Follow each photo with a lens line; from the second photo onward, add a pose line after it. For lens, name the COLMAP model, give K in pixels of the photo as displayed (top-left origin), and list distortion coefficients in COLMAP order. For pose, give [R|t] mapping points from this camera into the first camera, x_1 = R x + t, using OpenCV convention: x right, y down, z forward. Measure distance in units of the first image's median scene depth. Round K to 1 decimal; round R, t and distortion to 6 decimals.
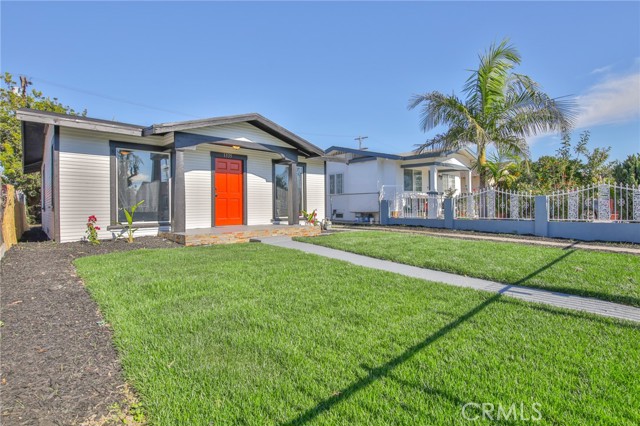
lens RADIAL K [[308.5, 0, 321.8], [0, 308.5, 209.9], [0, 0, 1]] dist [-0.005377, -0.005593]
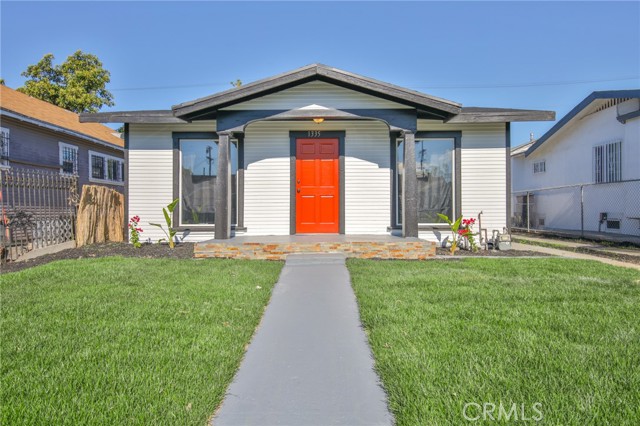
lens RADIAL K [[410.7, 0, 321.0], [0, 410.7, 212.2], [0, 0, 1]] dist [0.002141, 0.001826]
pose [[0.728863, 0.013512, -0.684526, 0.342228], [-0.009870, 0.999909, 0.009227, -0.006489], [0.684588, 0.000031, 0.728930, 0.324050]]
